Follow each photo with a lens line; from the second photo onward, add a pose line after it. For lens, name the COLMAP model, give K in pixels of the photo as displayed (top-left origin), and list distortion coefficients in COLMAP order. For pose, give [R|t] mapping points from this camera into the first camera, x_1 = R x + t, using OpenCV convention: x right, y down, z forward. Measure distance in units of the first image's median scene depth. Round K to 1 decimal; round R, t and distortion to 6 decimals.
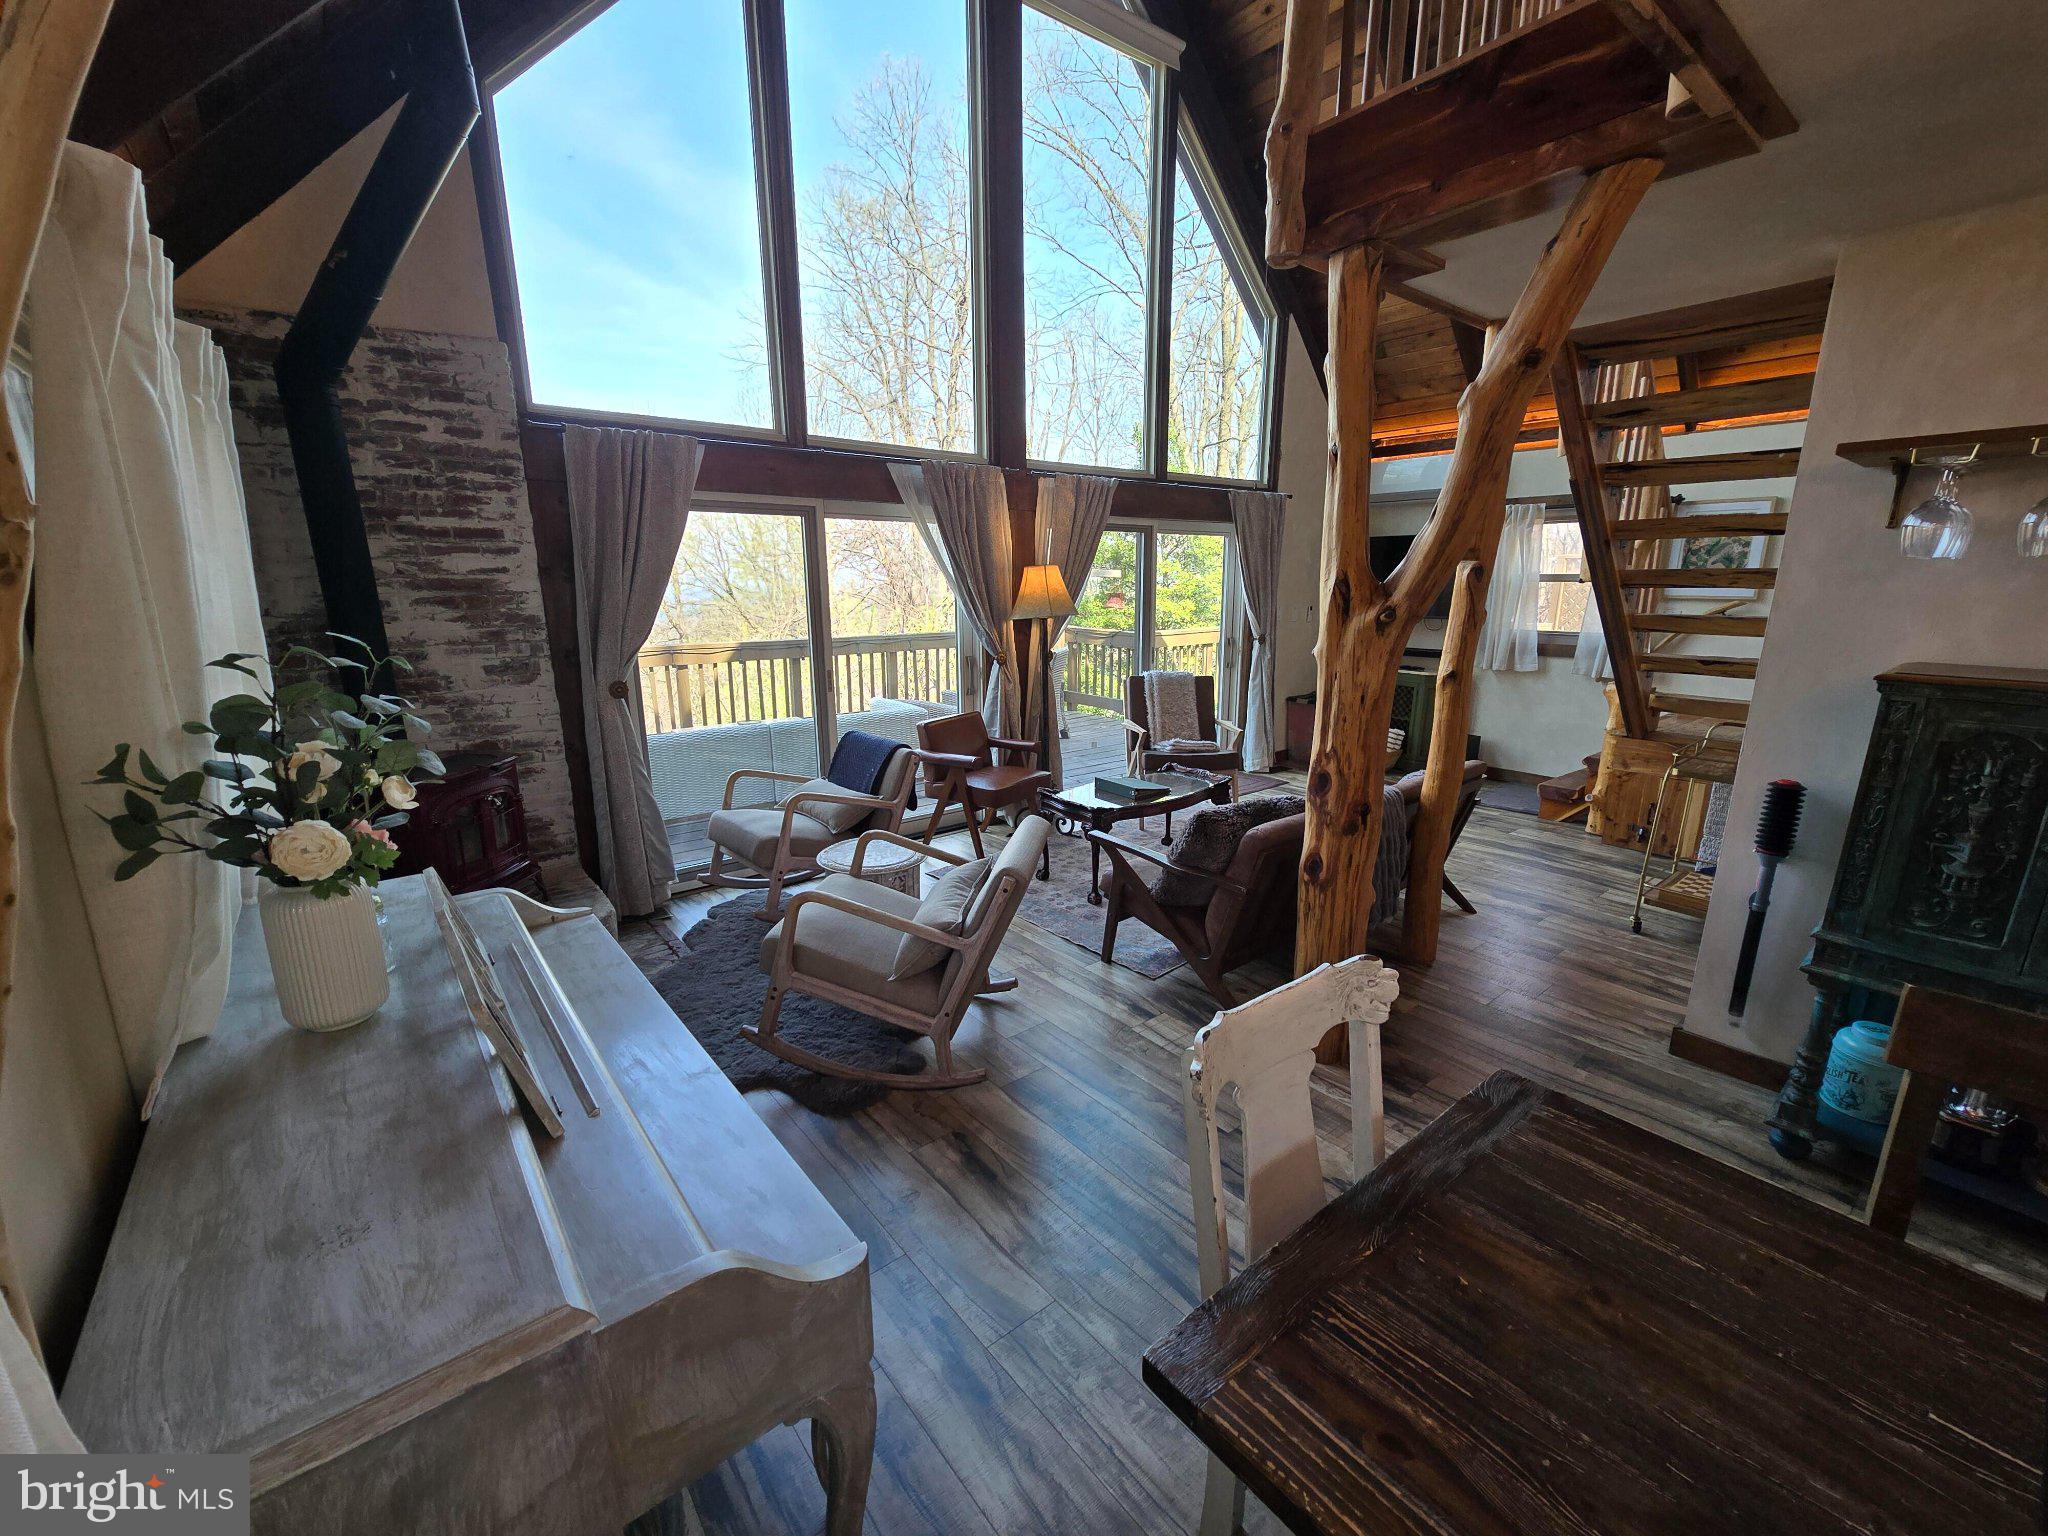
lens RADIAL K [[837.6, 0, 1027.2], [0, 837.6, 780.2], [0, 0, 1]] dist [-0.006489, -0.000236]
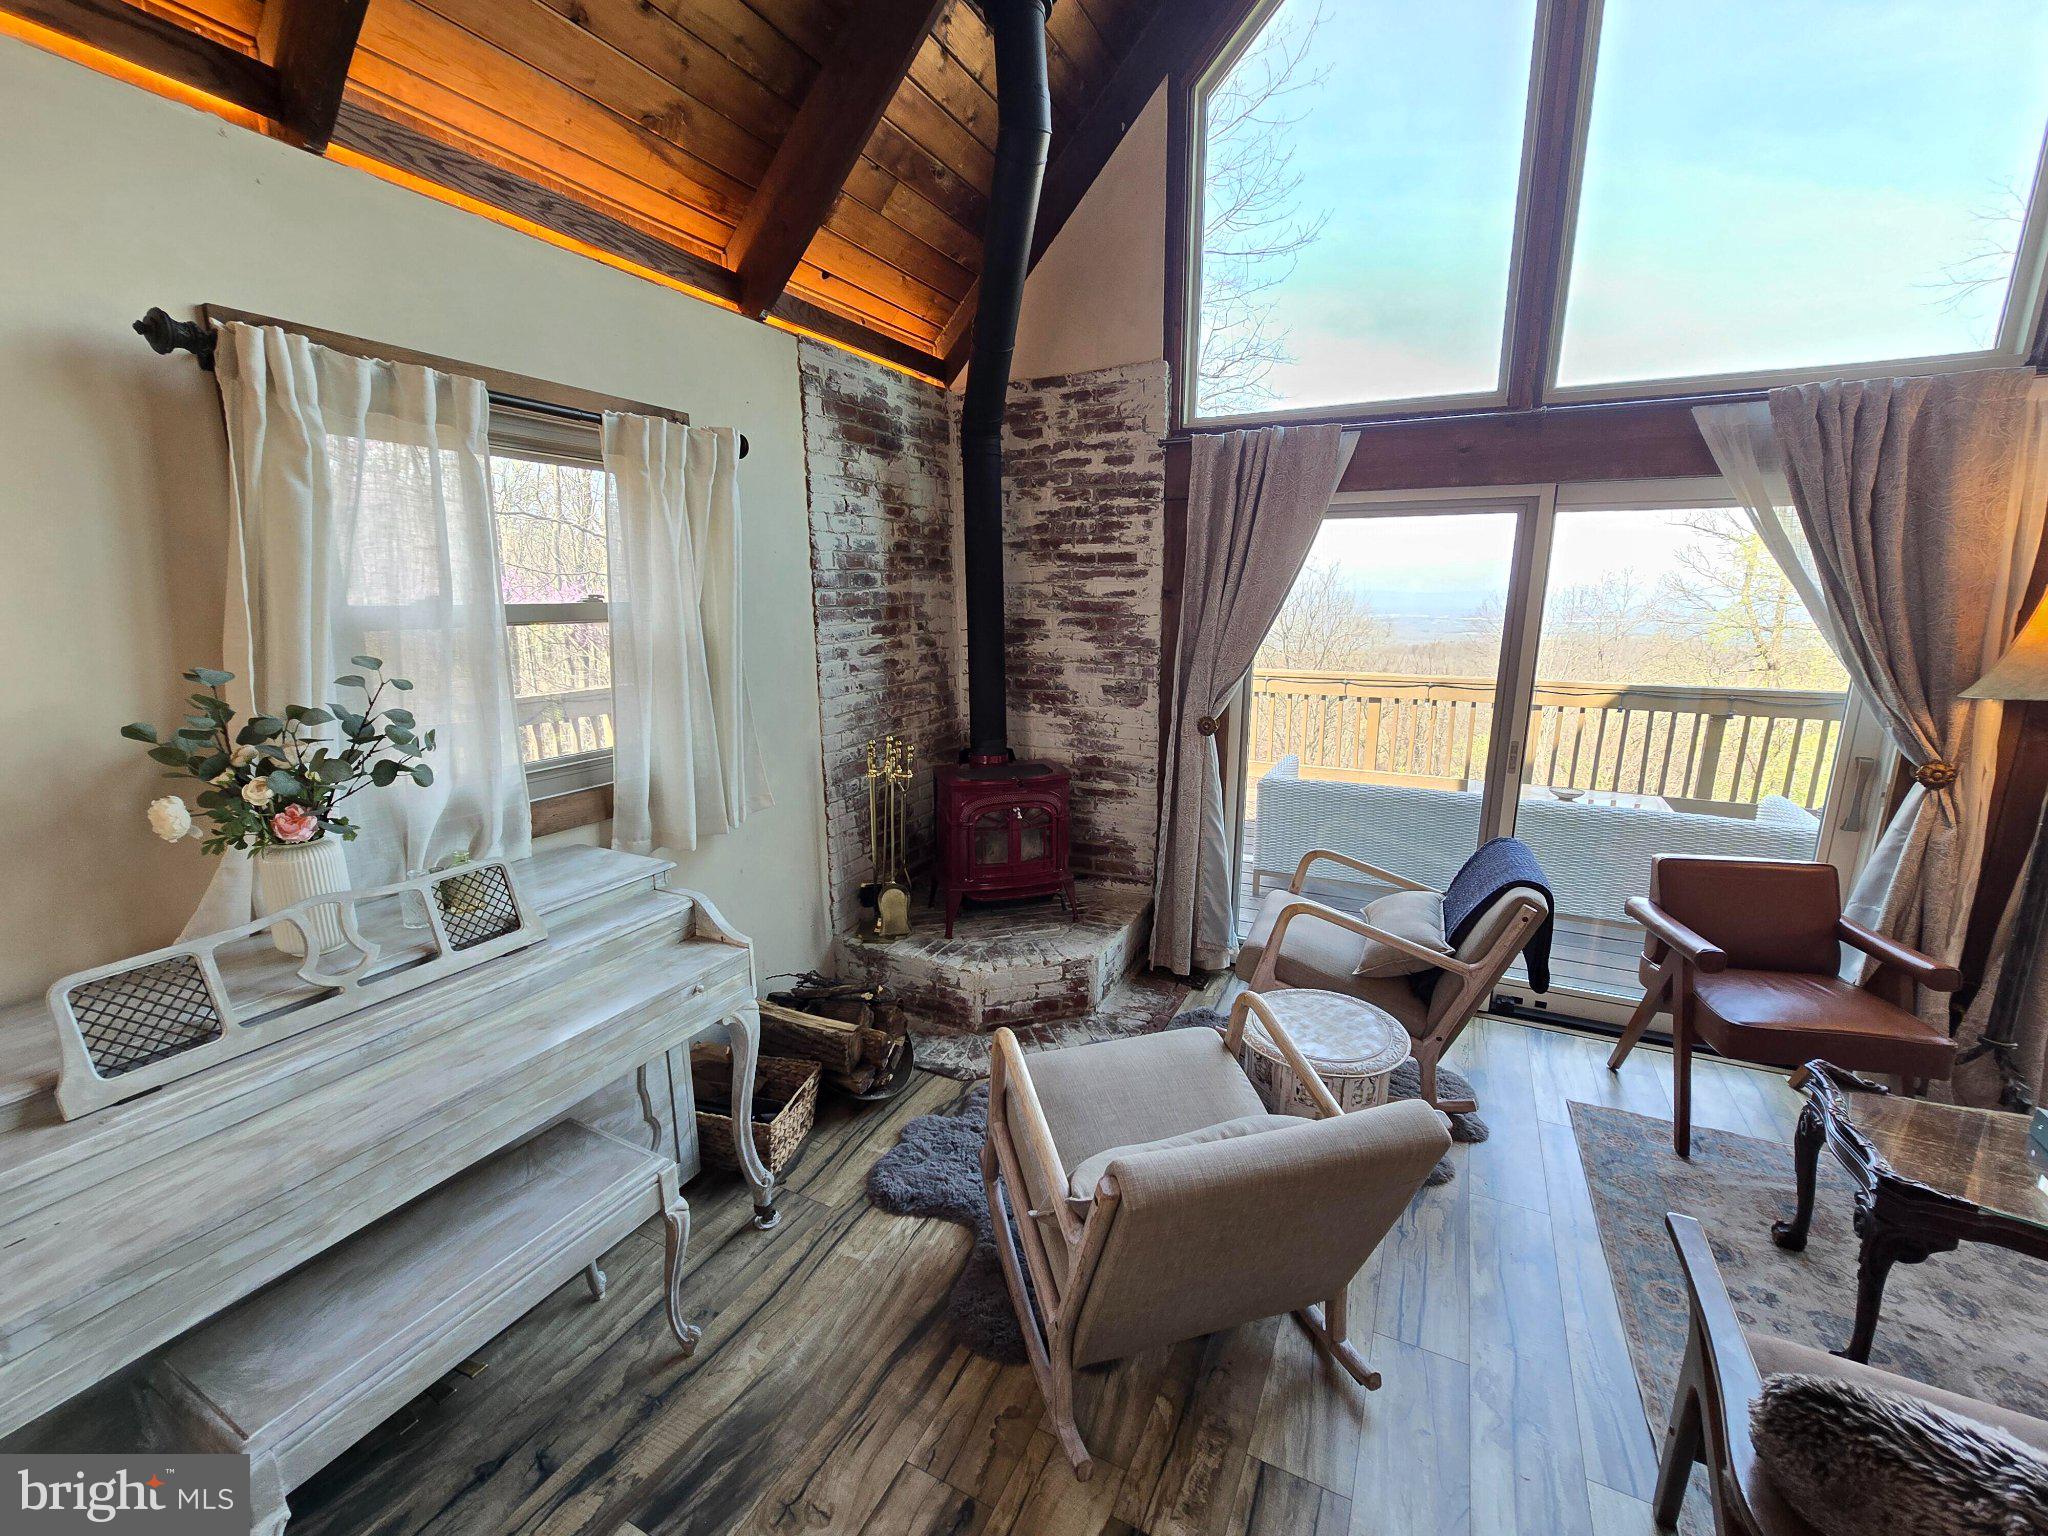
lens RADIAL K [[837.6, 0, 1027.2], [0, 837.6, 780.2], [0, 0, 1]] dist [-0.006489, -0.000236]
pose [[0.417034, 0.200262, -0.886554, 0.258589], [-0.214679, 0.969528, 0.118020, -0.126731], [0.883174, 0.141106, 0.447318, 0.475042]]
